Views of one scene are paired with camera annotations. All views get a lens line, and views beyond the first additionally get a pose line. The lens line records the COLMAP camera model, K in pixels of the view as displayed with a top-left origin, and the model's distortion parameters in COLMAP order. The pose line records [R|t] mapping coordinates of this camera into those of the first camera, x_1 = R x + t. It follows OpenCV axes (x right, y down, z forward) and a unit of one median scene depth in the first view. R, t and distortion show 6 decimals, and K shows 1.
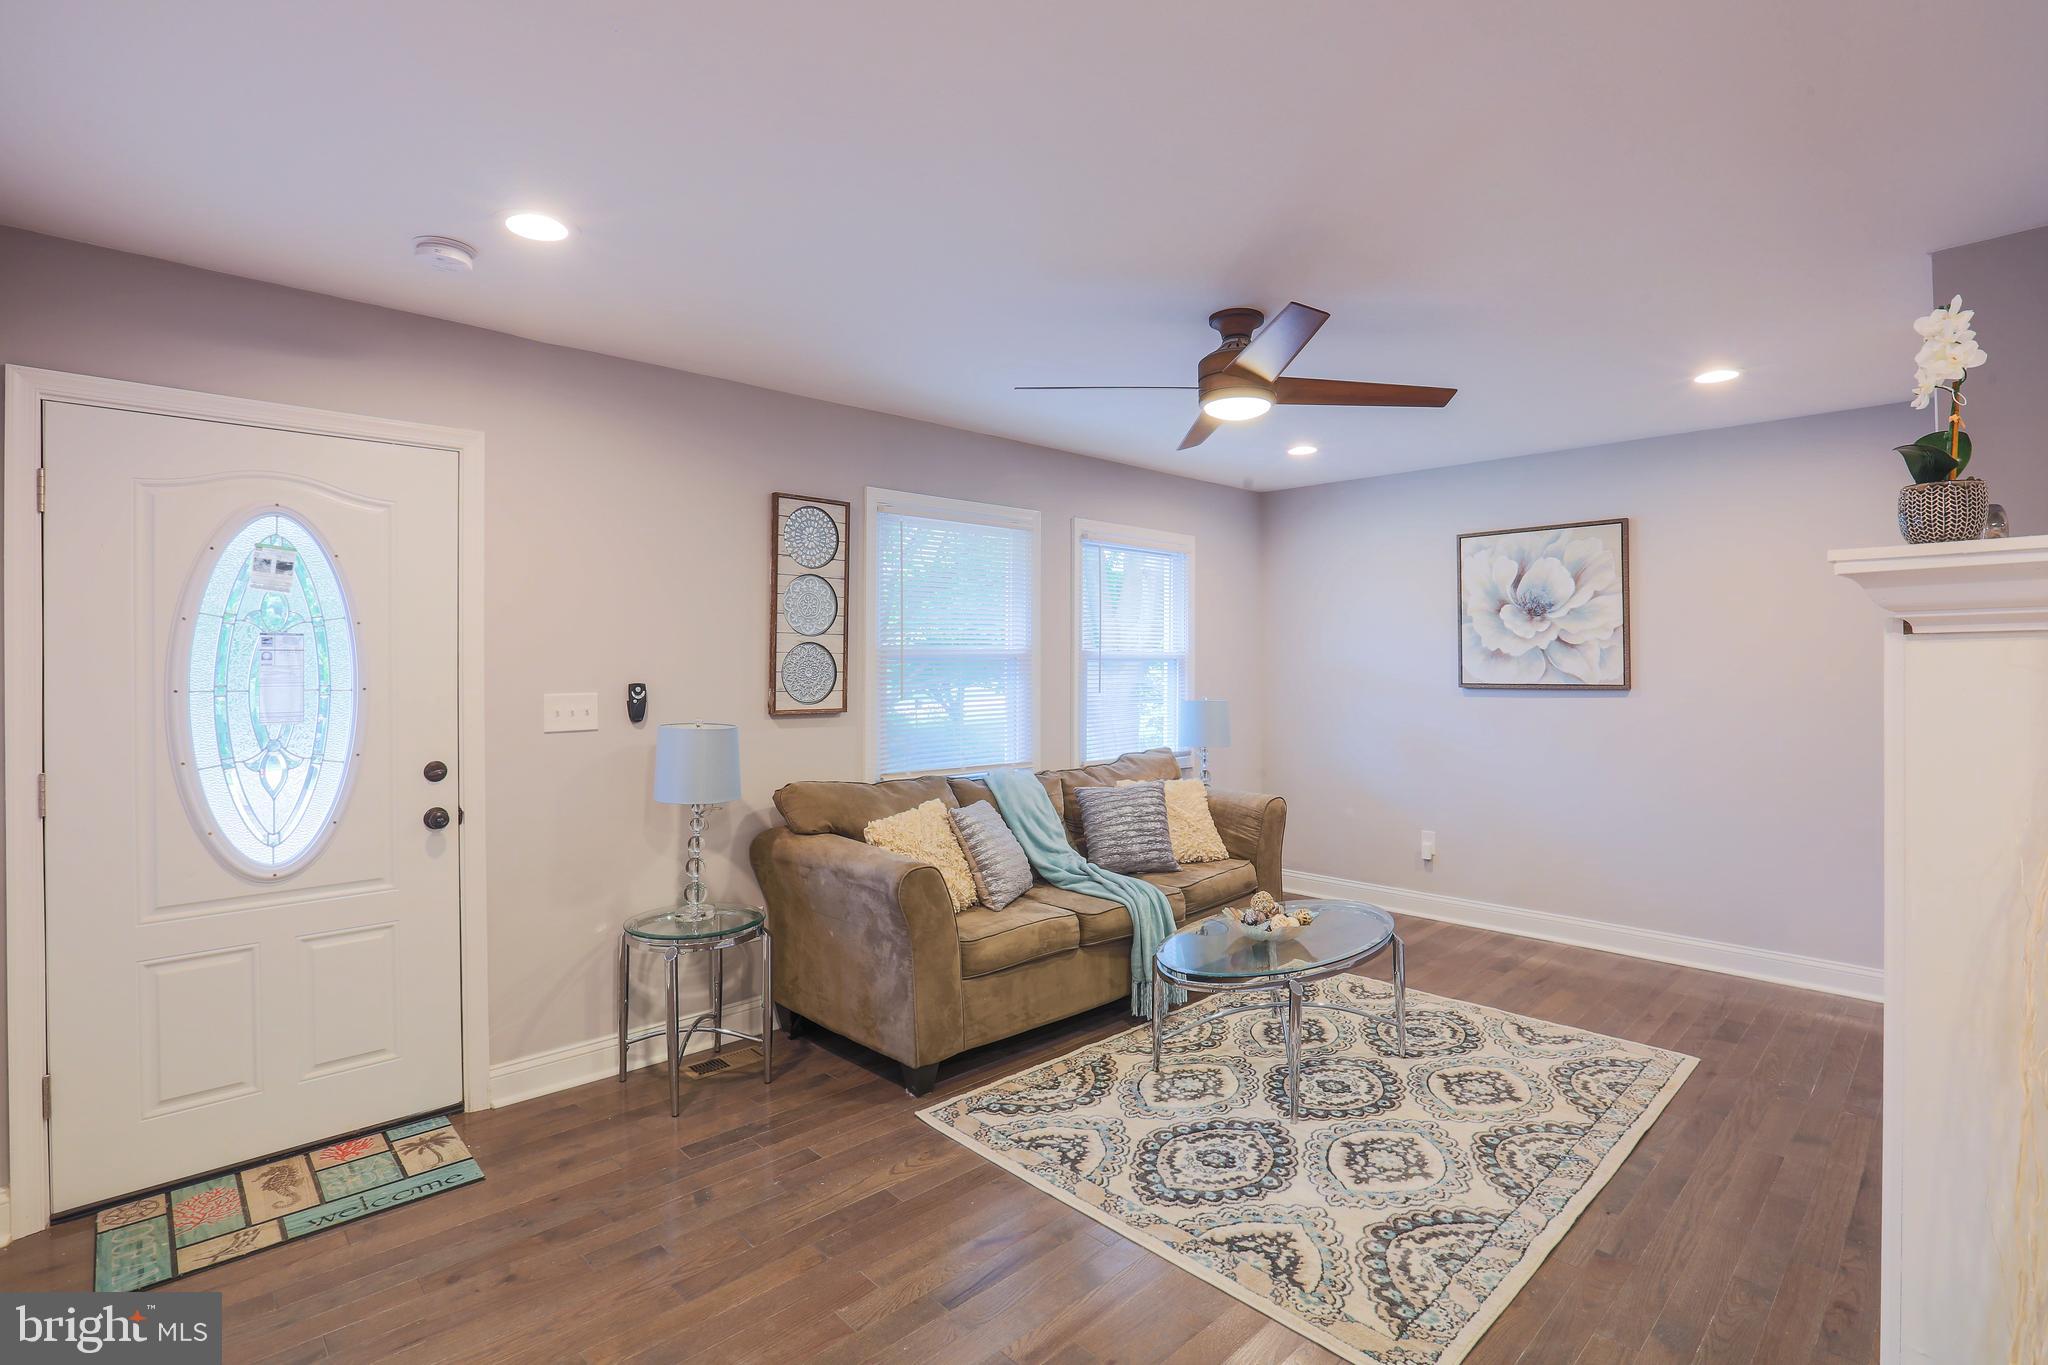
lens RADIAL K [[962.9, 0, 1021.4], [0, 962.9, 666.0], [0, 0, 1]] dist [-0.054970, 0.017031]
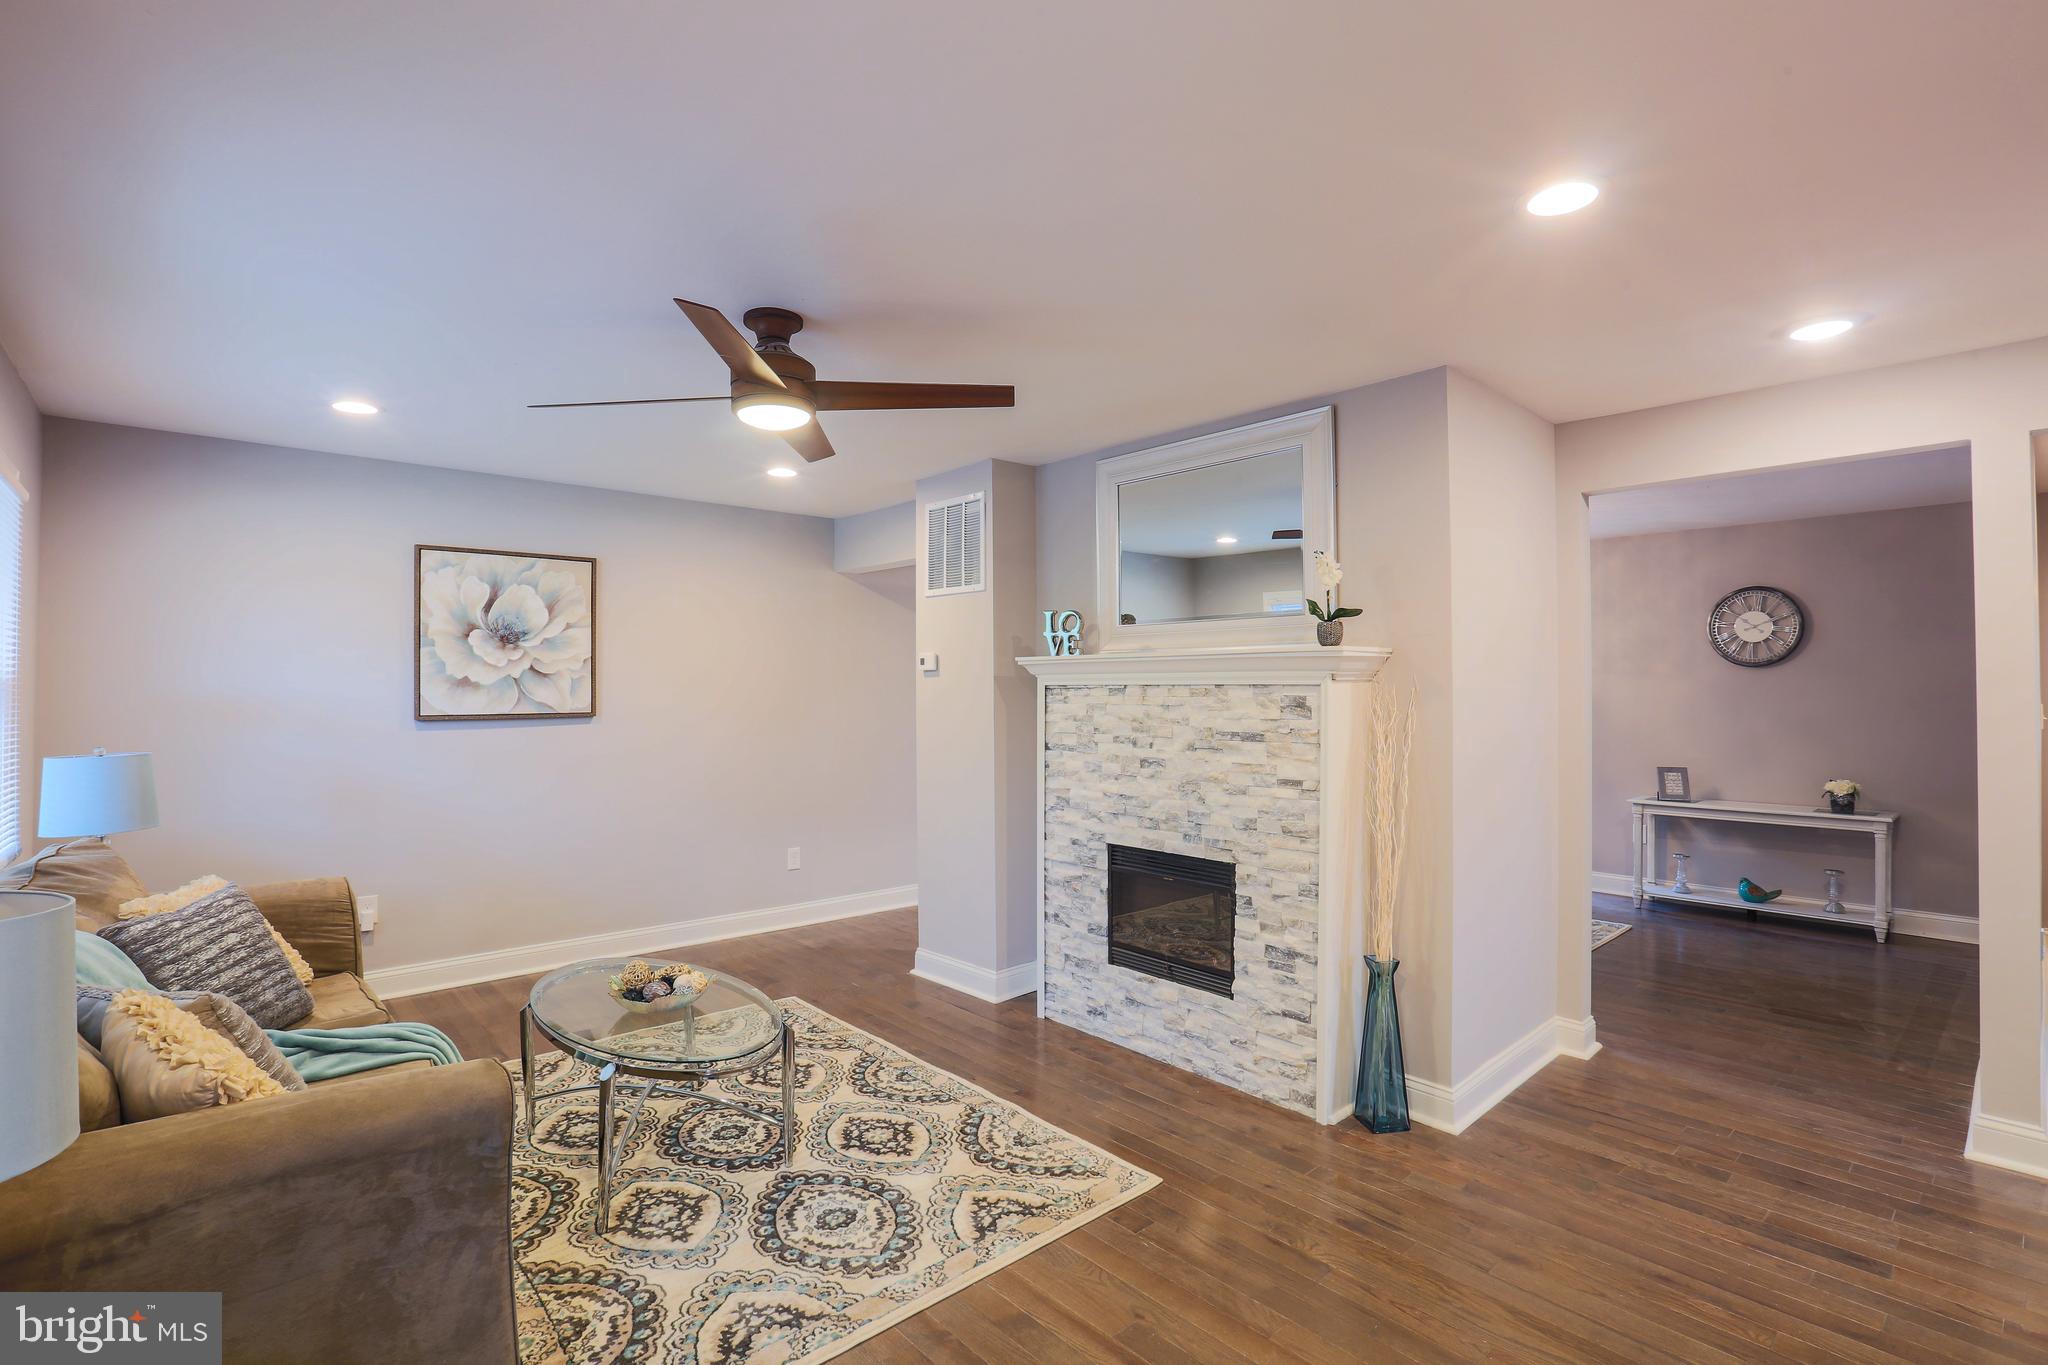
lens RADIAL K [[962.9, 0, 1042.6], [0, 962.9, 674.4], [0, 0, 1]] dist [-0.054970, 0.017031]
pose [[0.002006, 0.015858, 0.999872, -0.565223], [0.001099, 0.999874, -0.015860, -0.006835], [-0.999997, 0.001131, 0.001989, 0.598044]]
